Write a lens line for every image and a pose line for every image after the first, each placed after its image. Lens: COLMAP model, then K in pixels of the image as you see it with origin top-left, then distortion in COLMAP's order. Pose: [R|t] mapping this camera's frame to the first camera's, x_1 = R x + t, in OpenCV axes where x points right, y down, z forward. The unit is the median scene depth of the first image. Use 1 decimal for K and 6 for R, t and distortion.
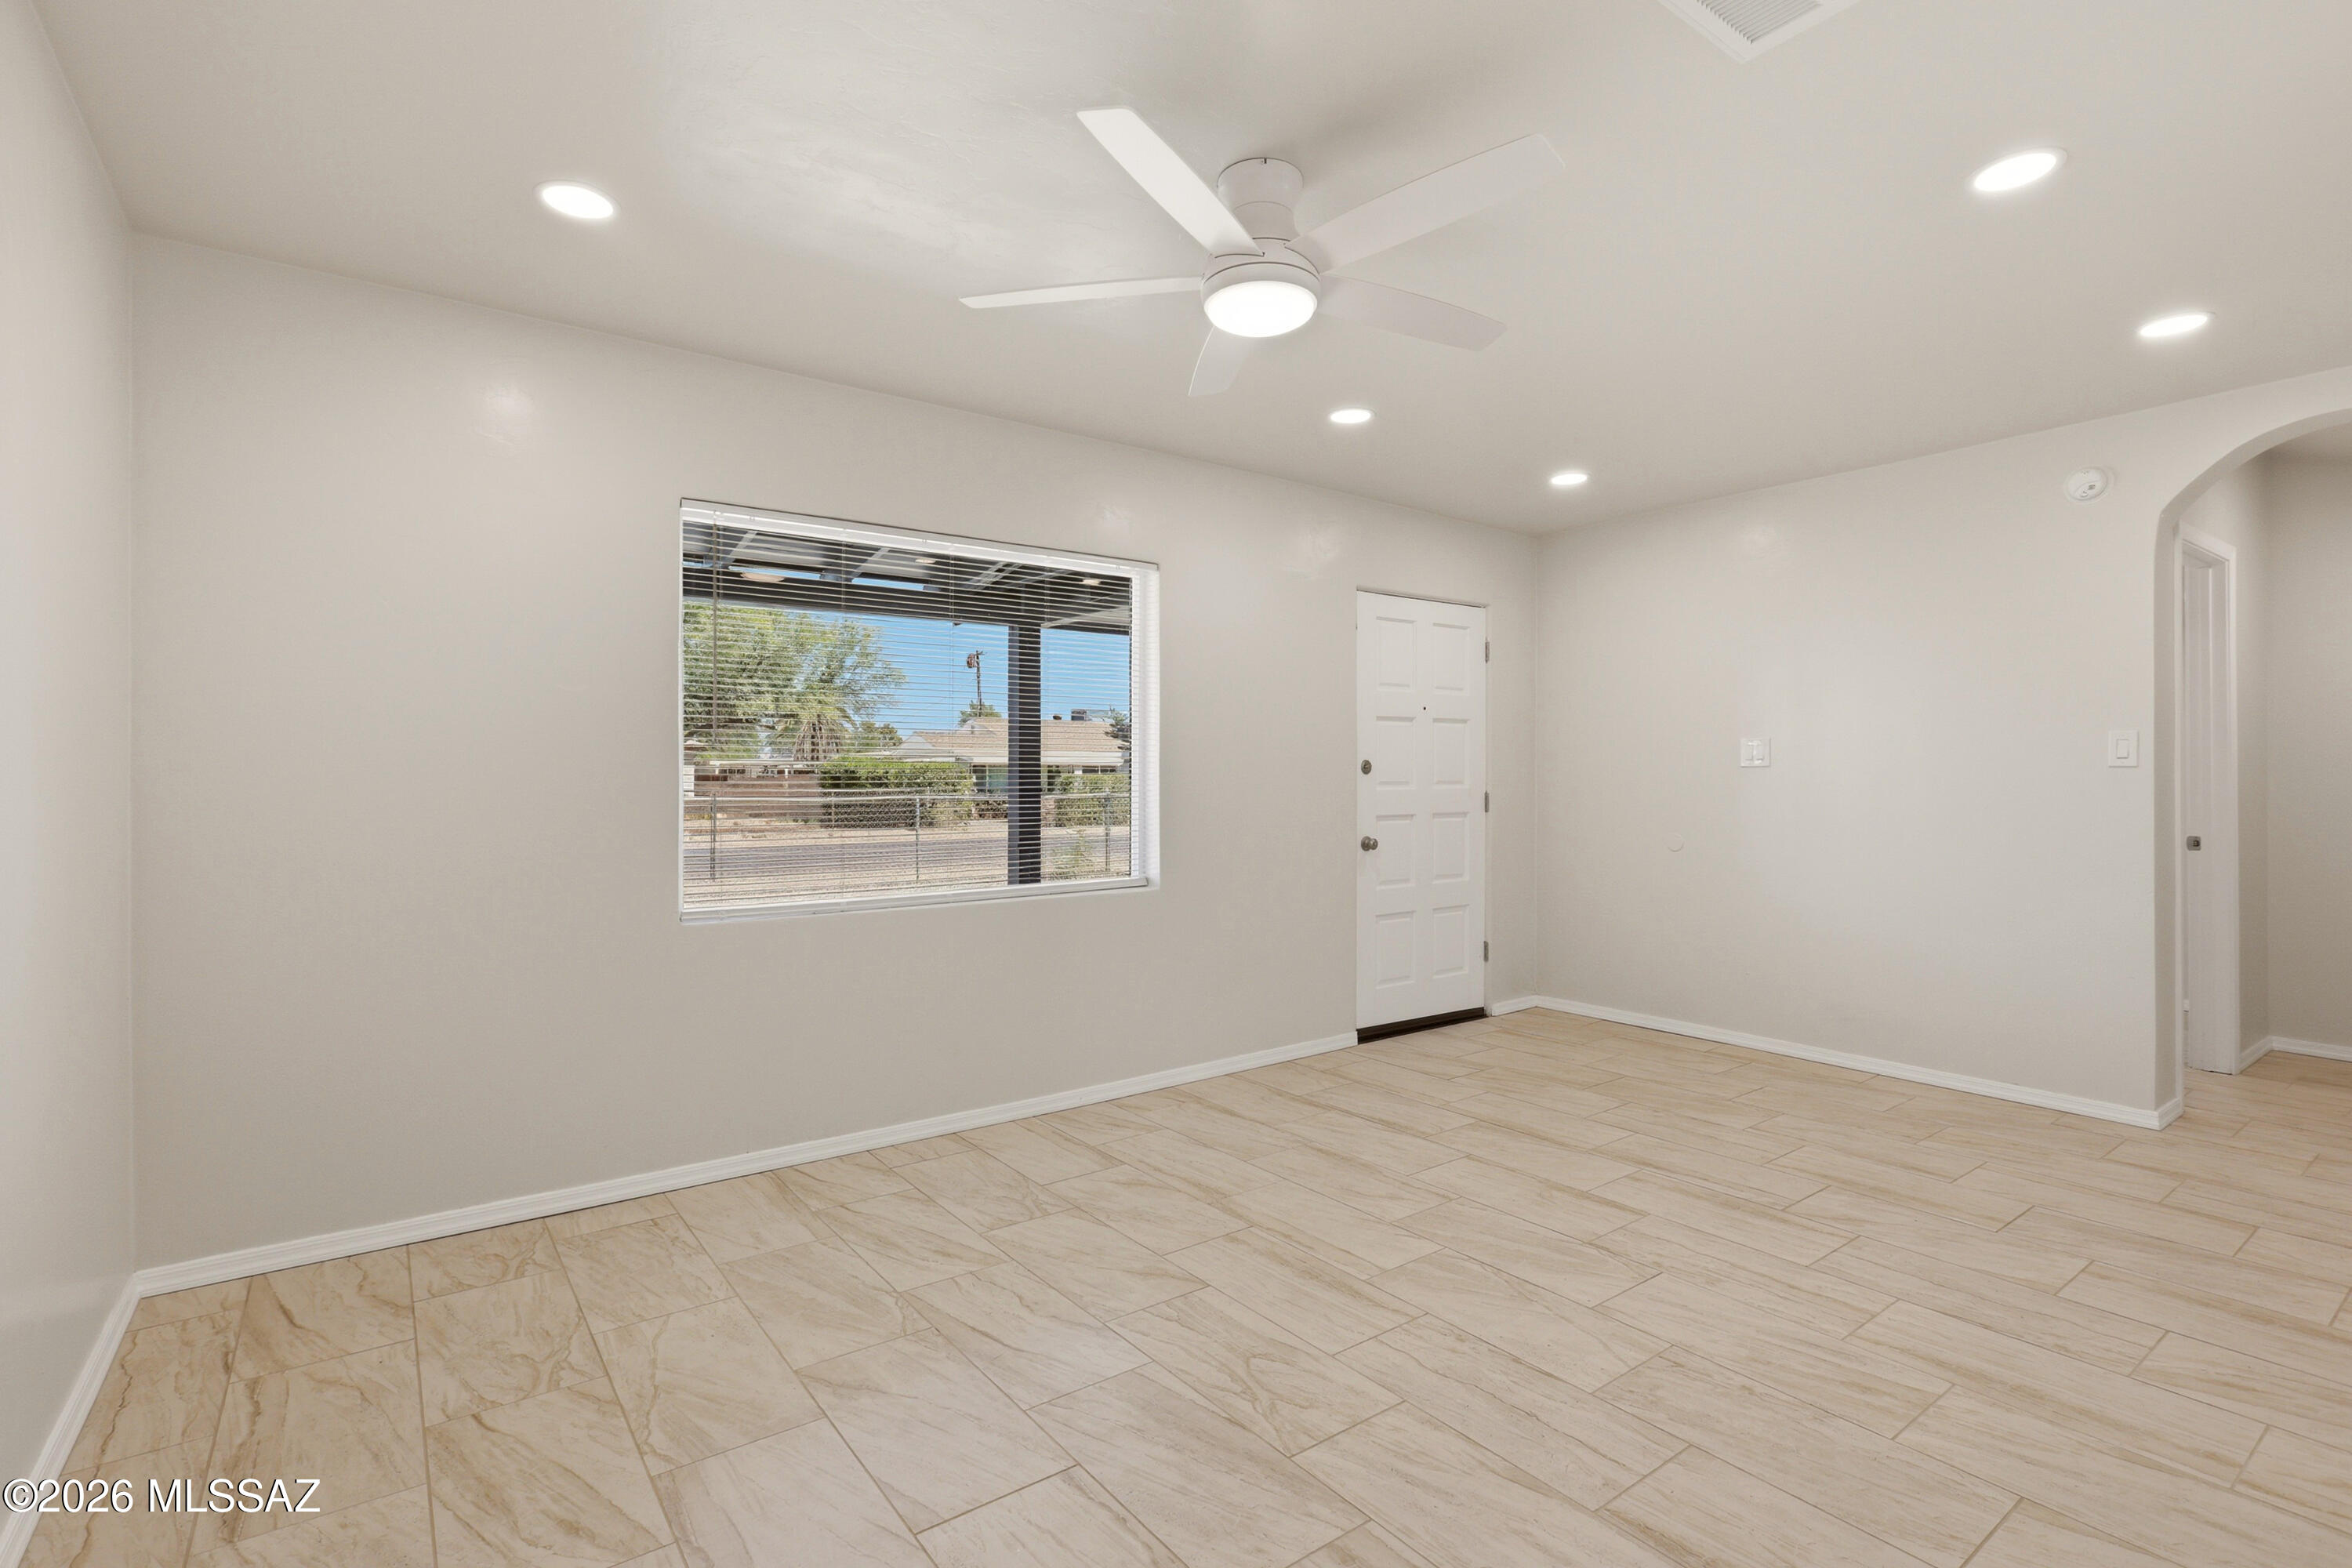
lens RADIAL K [[1076.6, 0, 1190.6], [0, 1076.6, 779.4], [0, 0, 1]] dist [-0.015515, 0.008298]
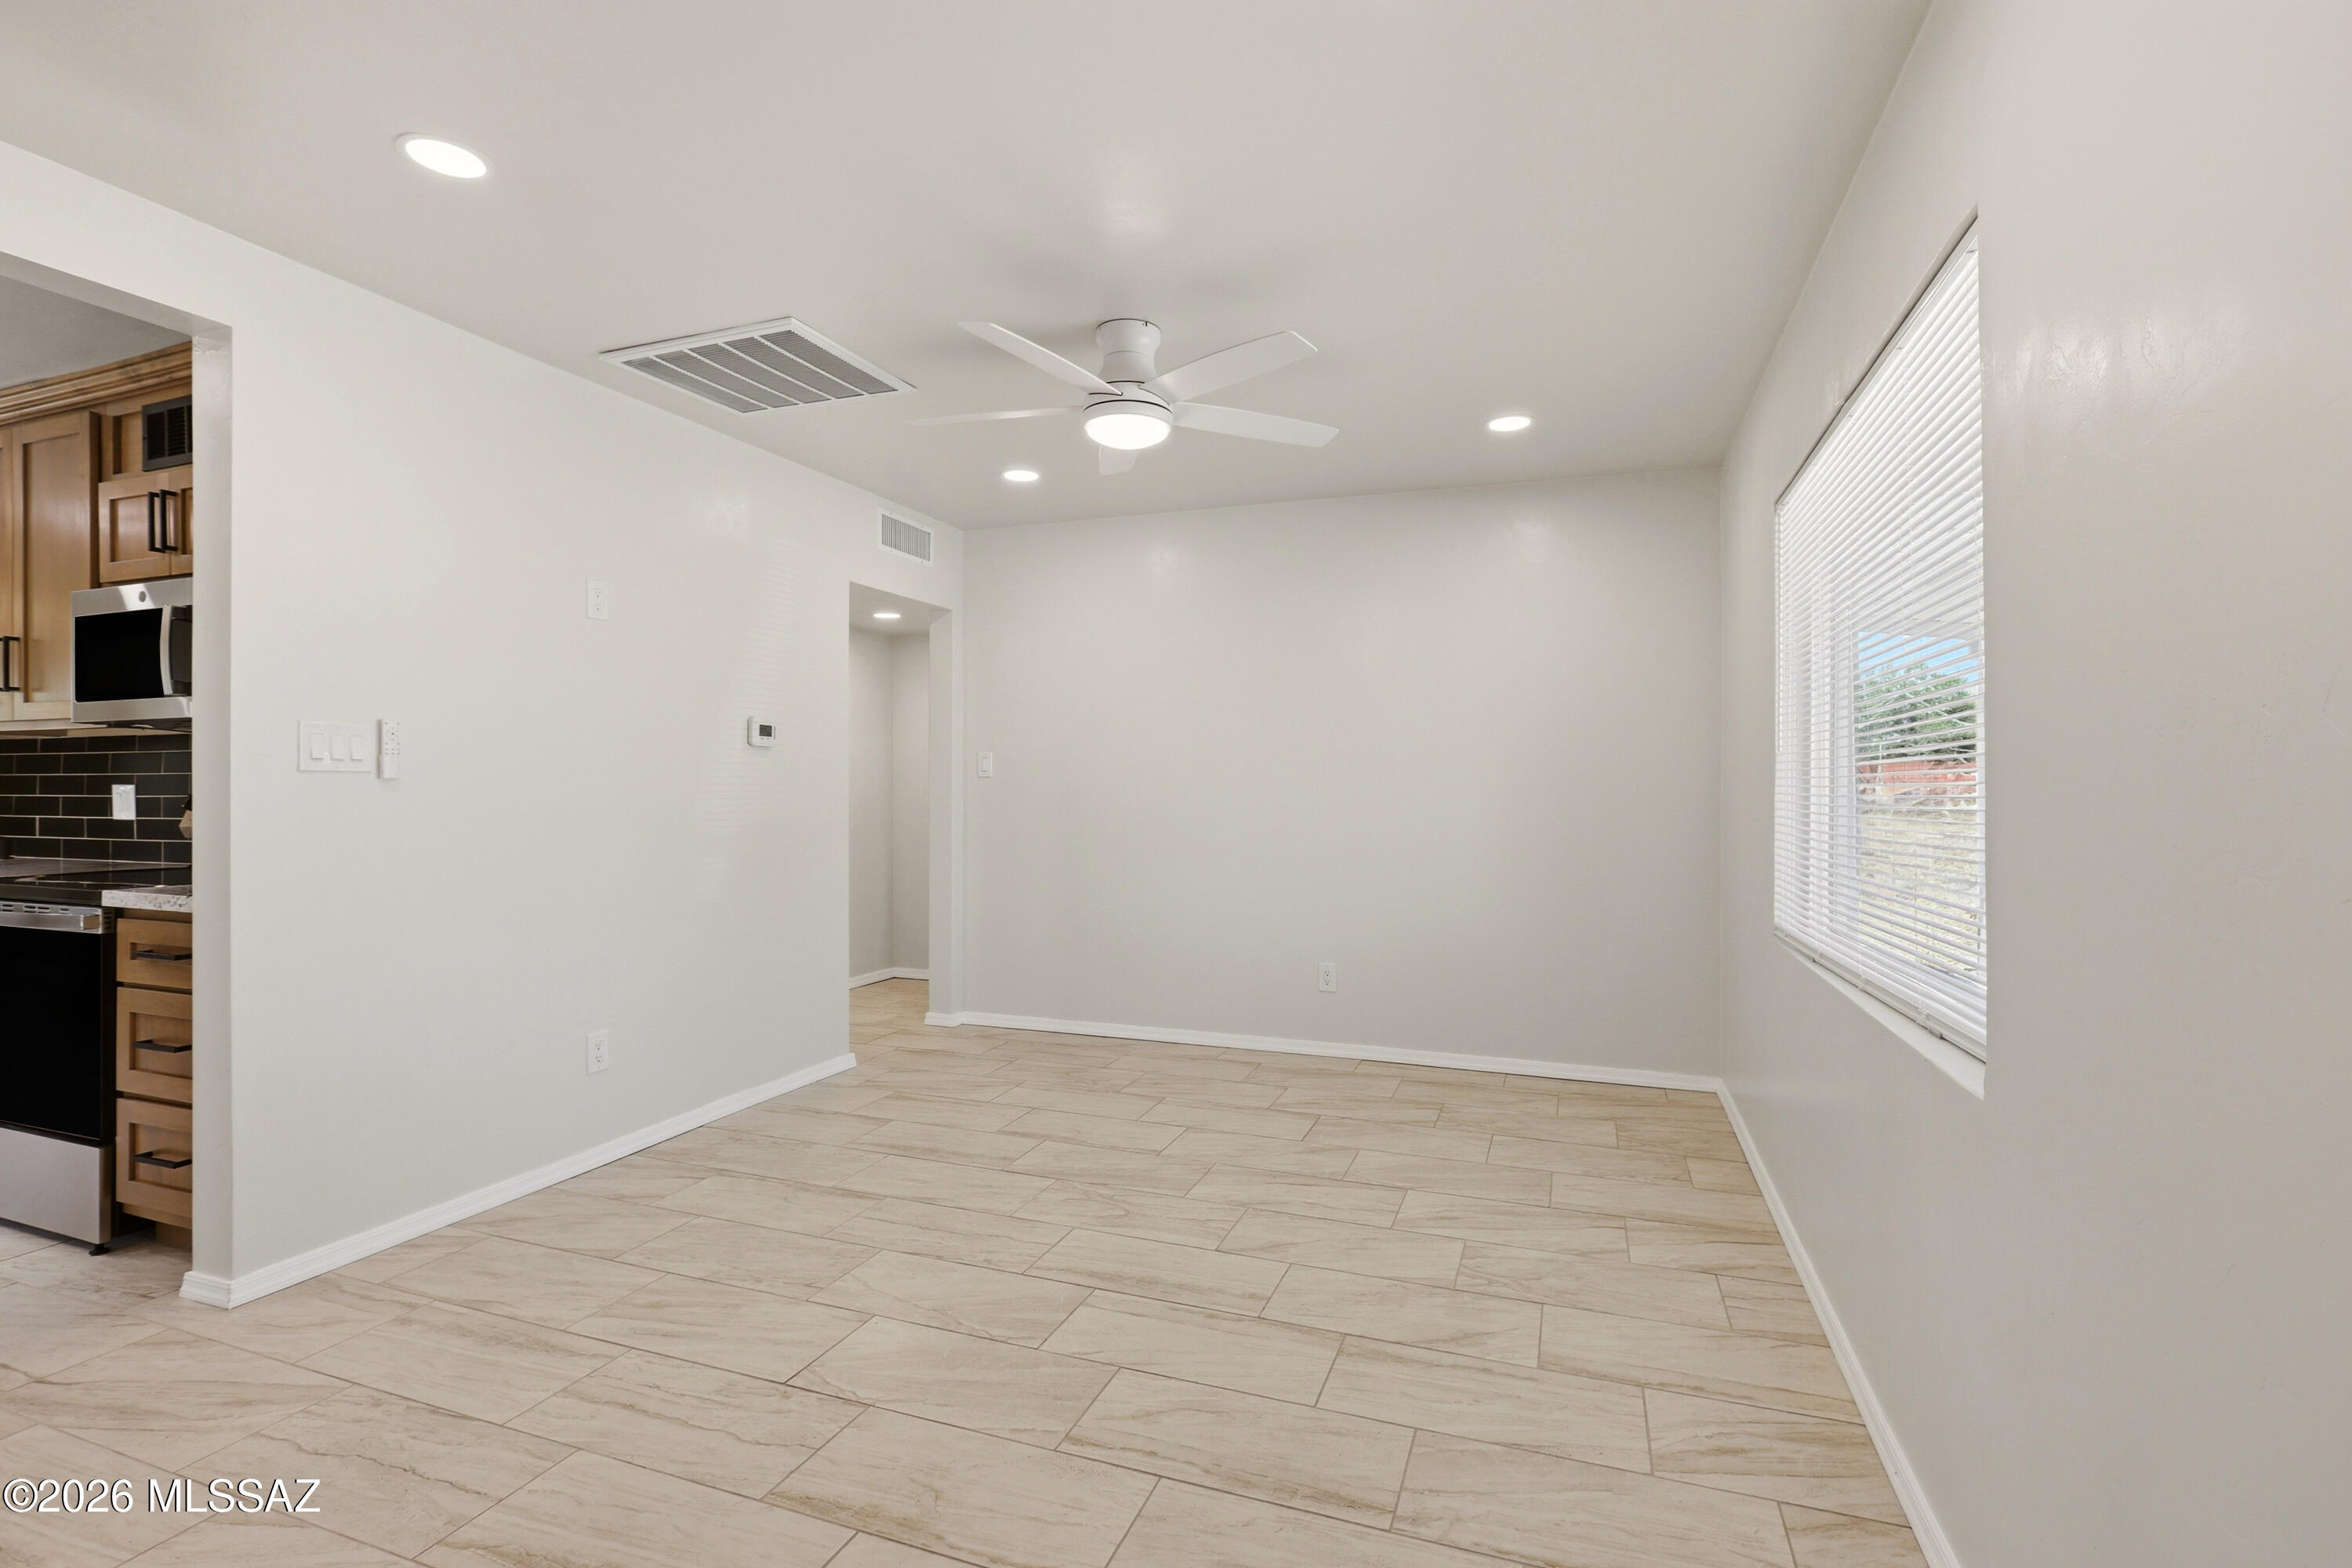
lens RADIAL K [[1097.2, 0, 1176.0], [0, 1097.2, 784.0], [0, 0, 1]] dist [-0.019308, 0.007918]
pose [[-0.842130, -0.001327, -0.539272, 0.585010], [-0.001638, 0.999999, 0.000098, -0.005575], [0.539271, 0.000966, -0.842131, 1.711096]]
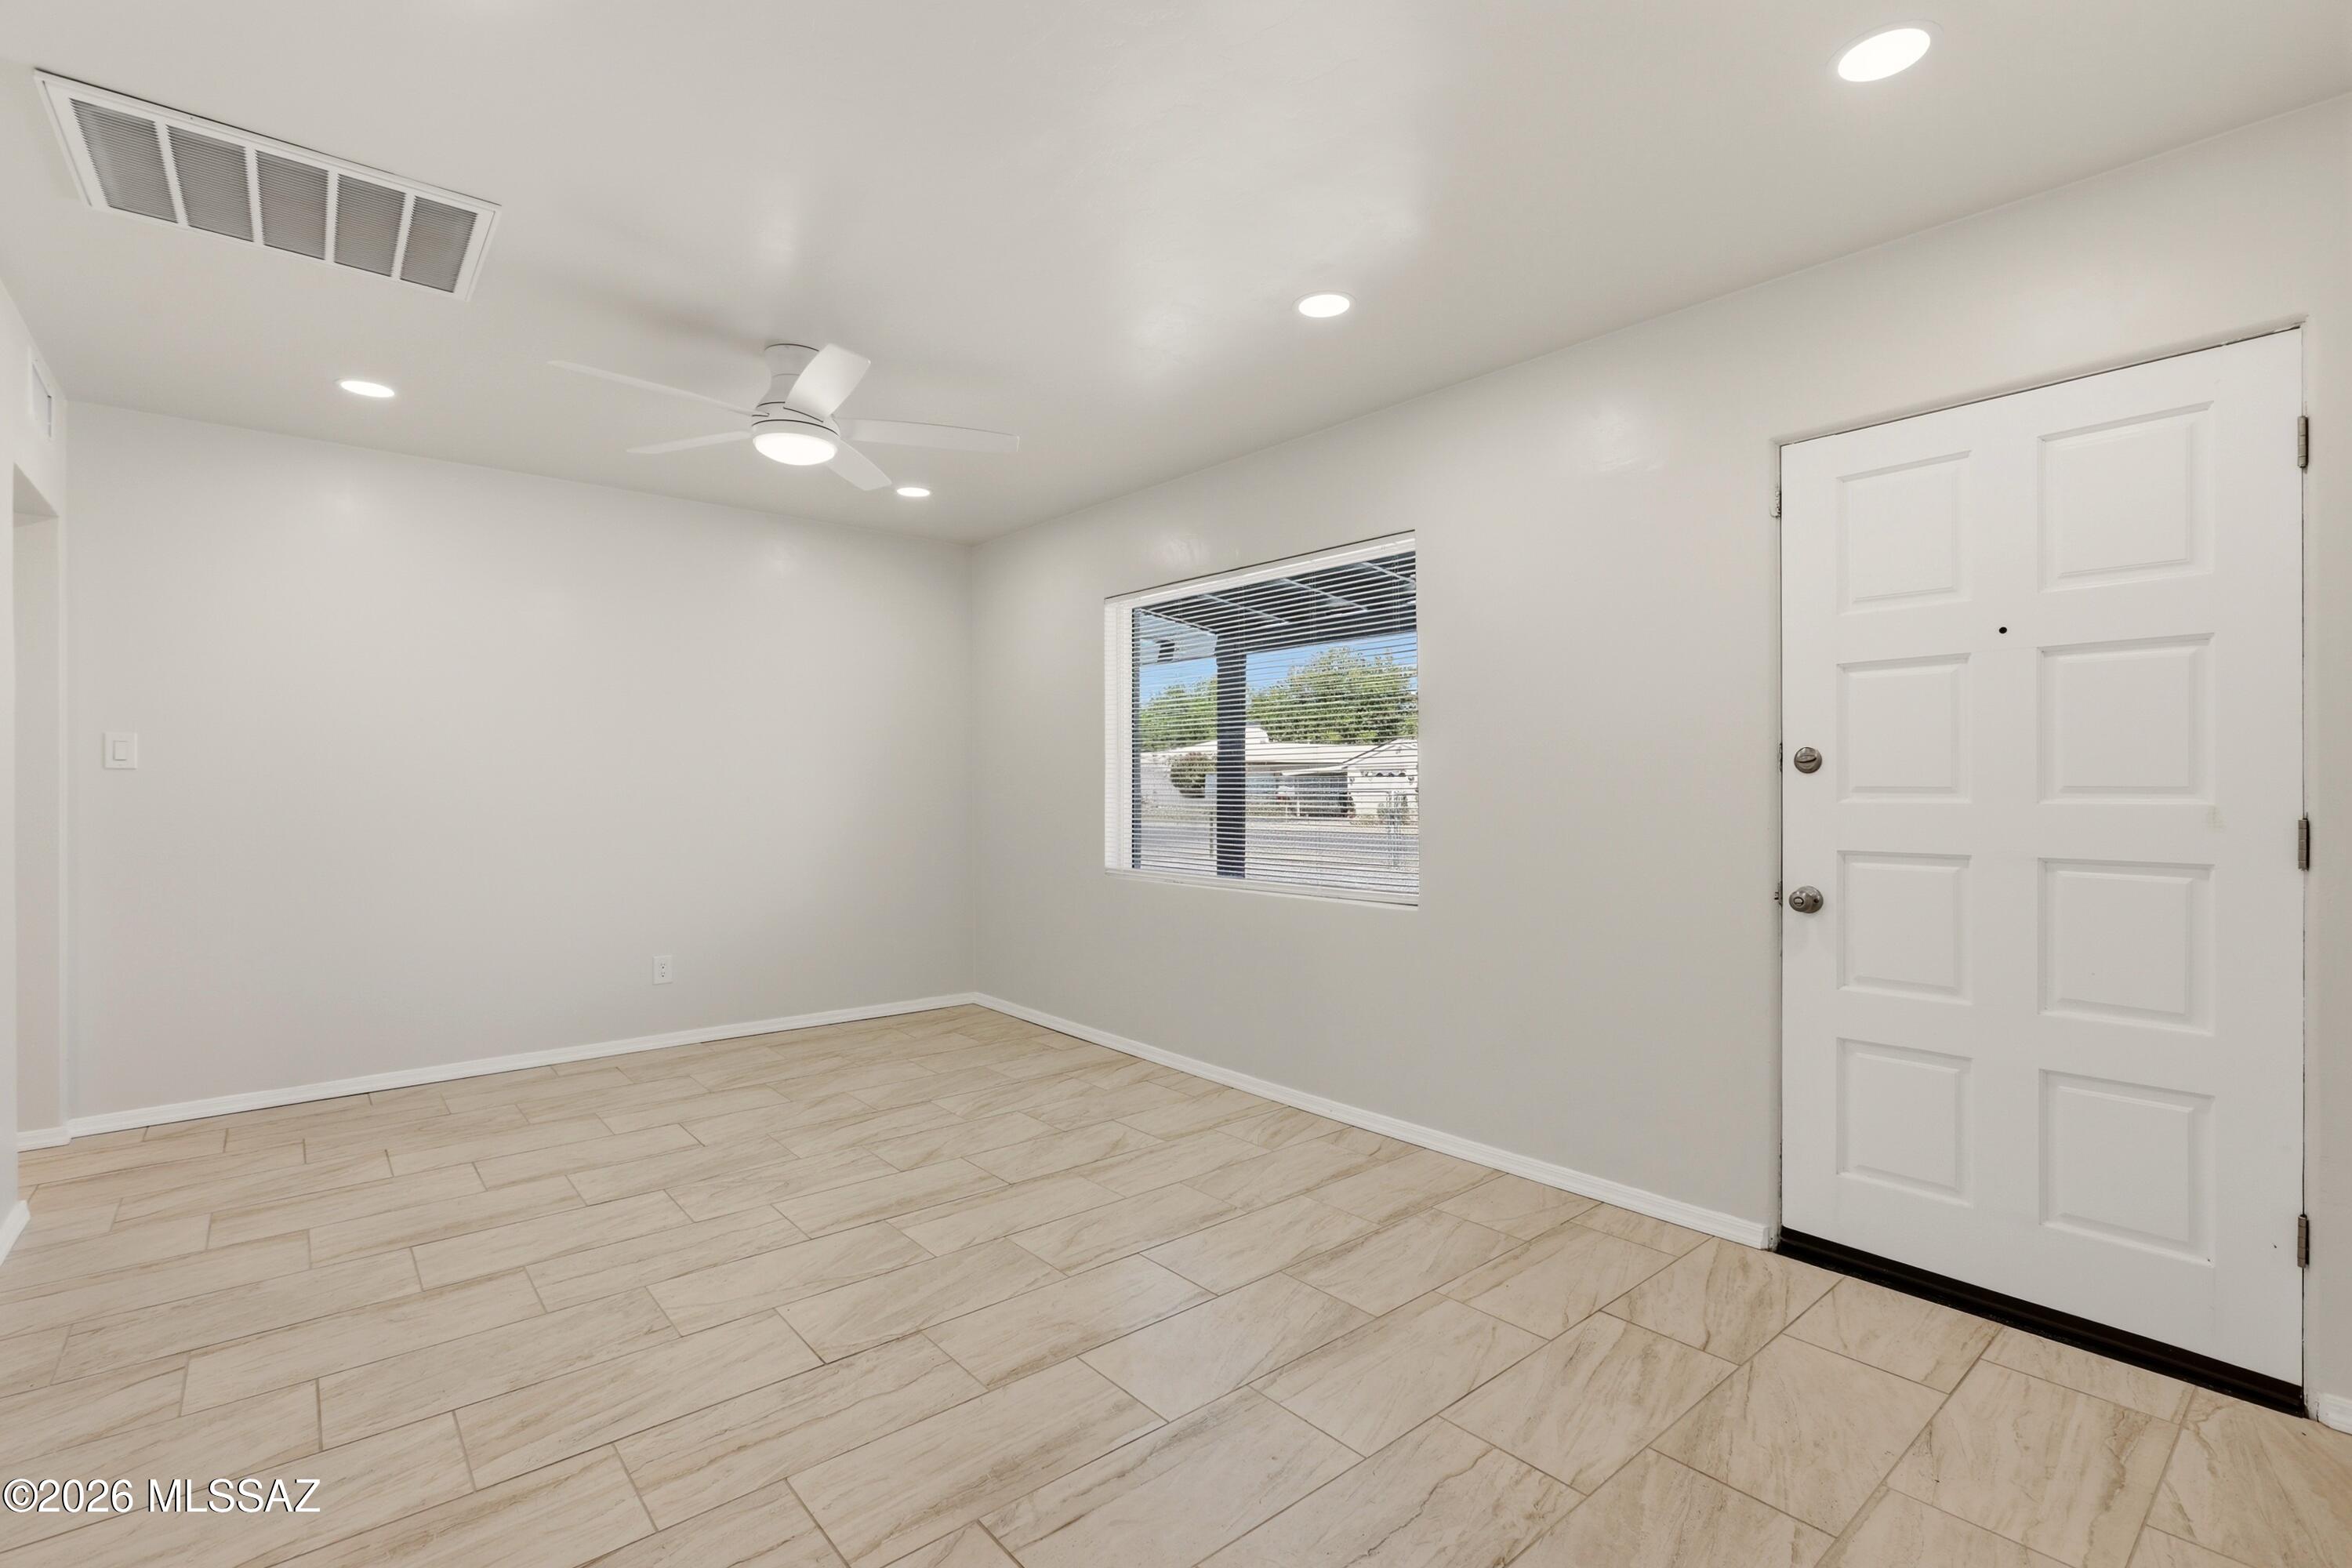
lens RADIAL K [[1076.6, 0, 1190.6], [0, 1076.6, 779.4], [0, 0, 1]] dist [-0.015515, 0.008298]
pose [[0.068655, -0.000172, -0.997640, 1.193277], [0.000493, 1.000000, -0.000139, -0.002998], [0.997640, -0.000482, 0.068655, 1.122622]]
